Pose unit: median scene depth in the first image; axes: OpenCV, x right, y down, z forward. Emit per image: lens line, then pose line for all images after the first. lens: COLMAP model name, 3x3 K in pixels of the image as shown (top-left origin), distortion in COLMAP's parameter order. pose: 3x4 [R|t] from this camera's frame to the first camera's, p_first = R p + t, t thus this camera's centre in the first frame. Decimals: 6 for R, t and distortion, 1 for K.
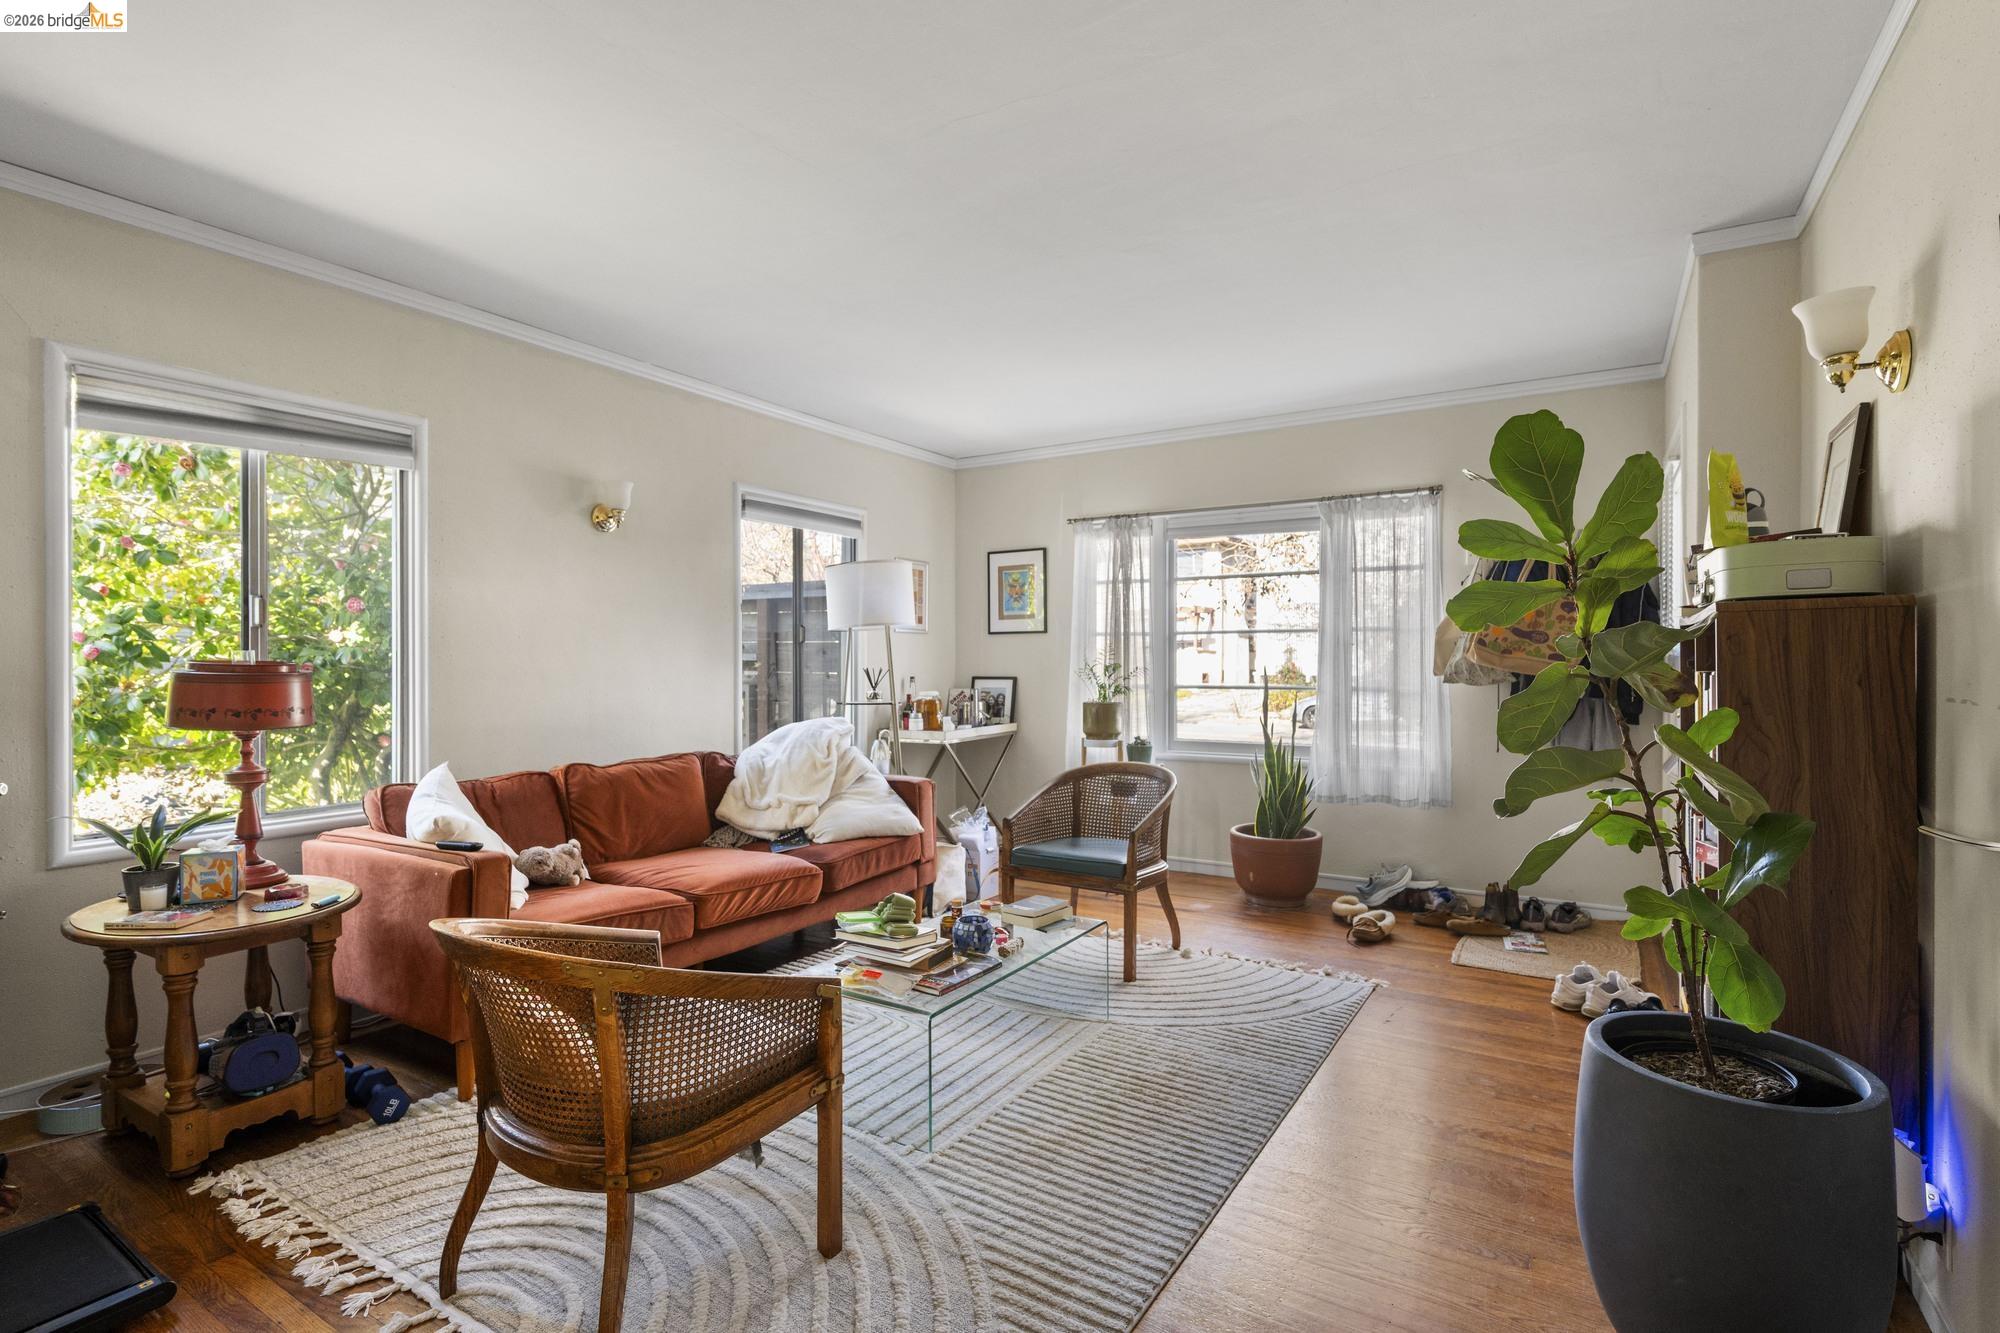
lens RADIAL K [[939.4, 0, 1000.0], [0, 939.4, 666.5], [0, 0, 1]] dist [-0.000008, 0.000095]
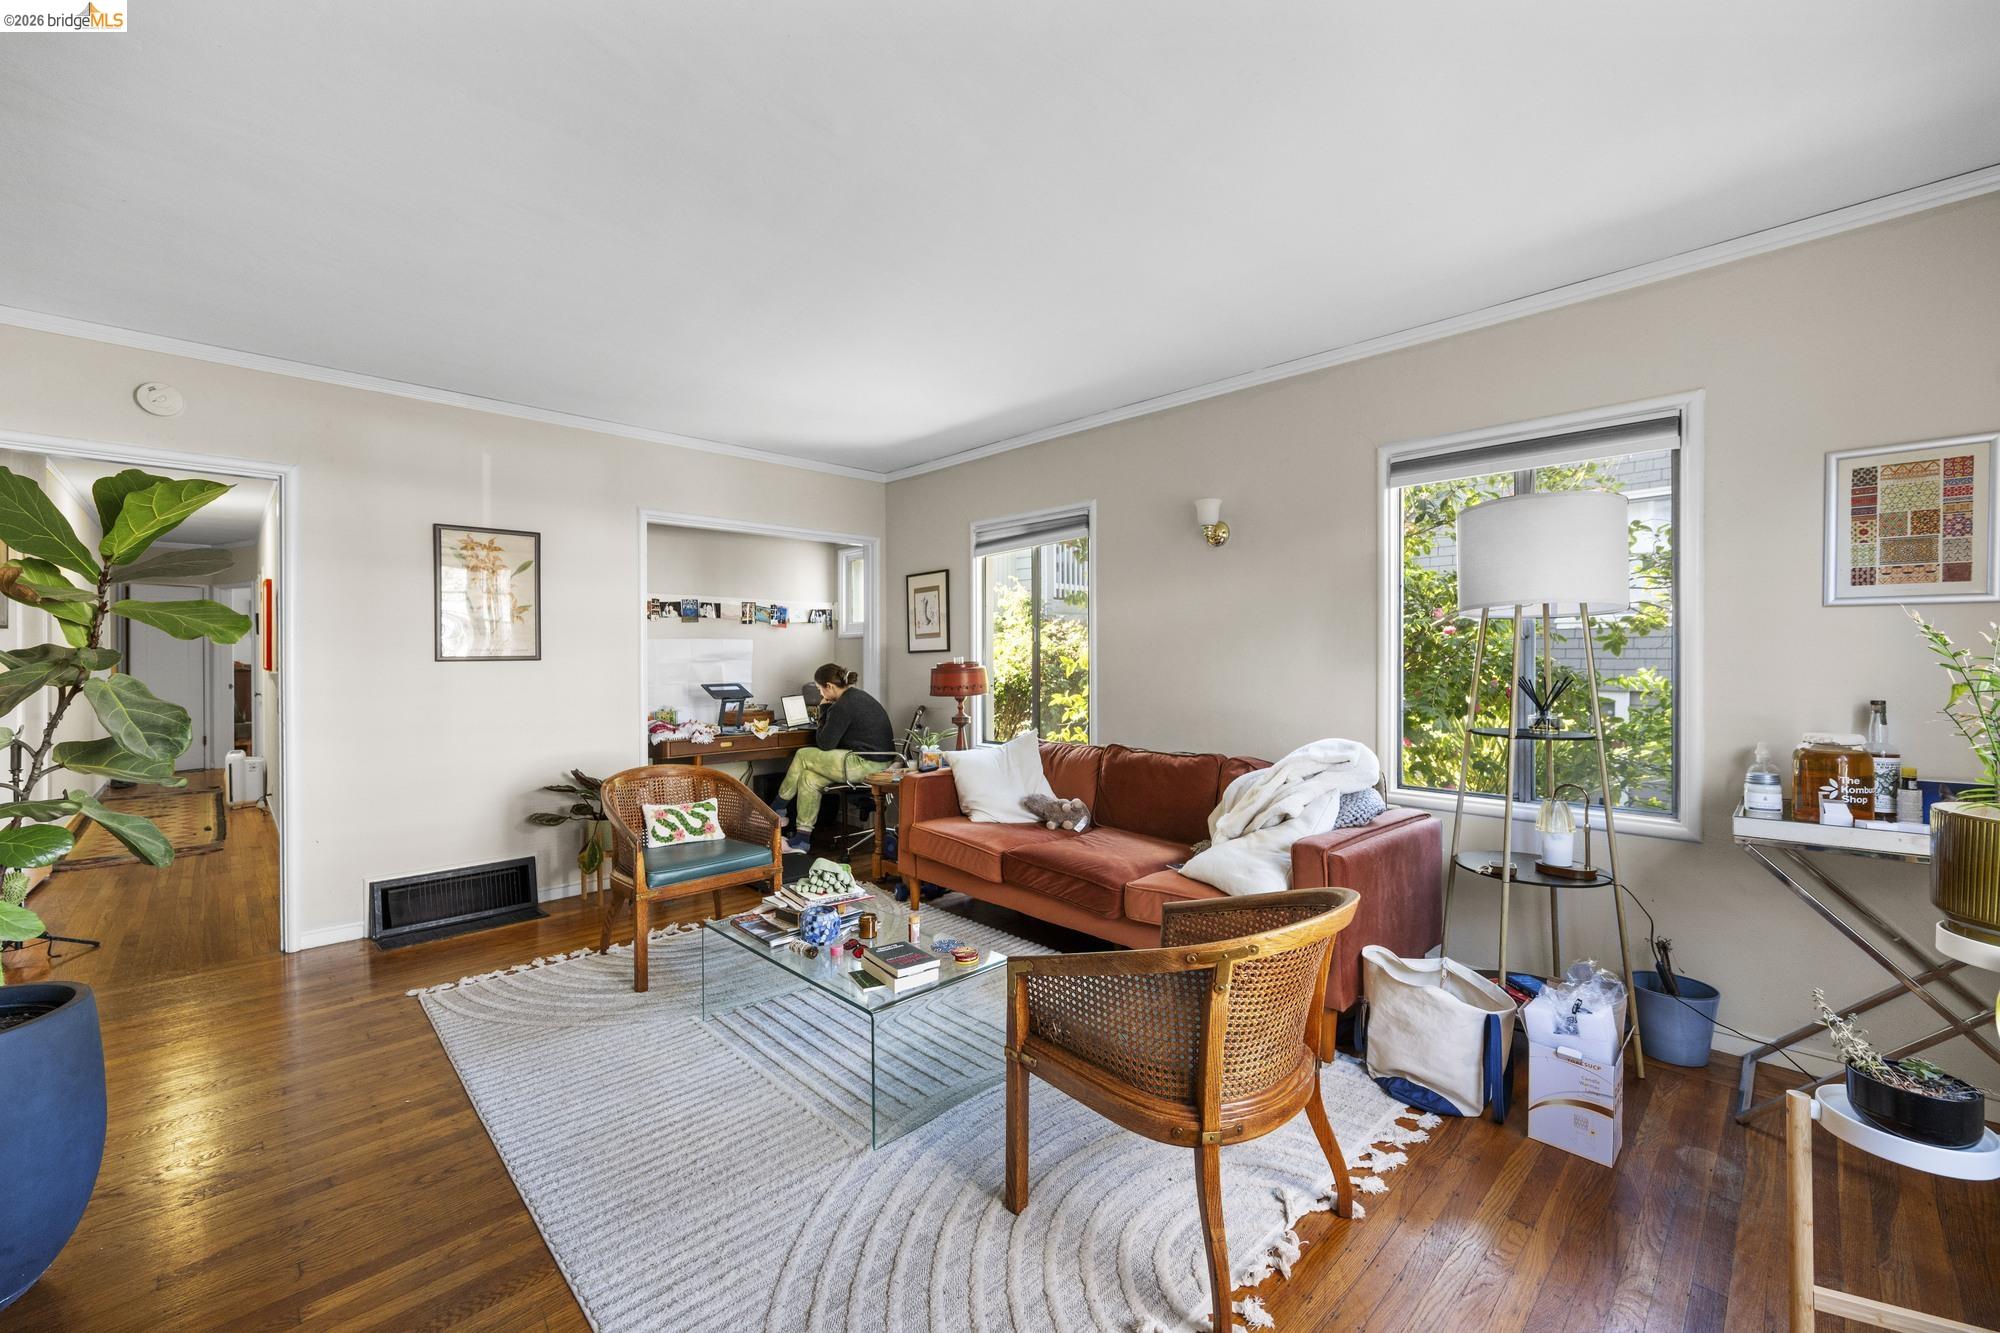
lens RADIAL K [[794.0, 0, 1000.0], [0, 794.0, 666.5], [0, 0, 1]] dist [-0.000244, -0.000079]
pose [[-0.222615, 0.020221, -0.974697, 0.743456], [-0.001792, 0.999775, 0.021151, -0.029452], [0.974905, 0.006456, -0.222528, 1.301439]]
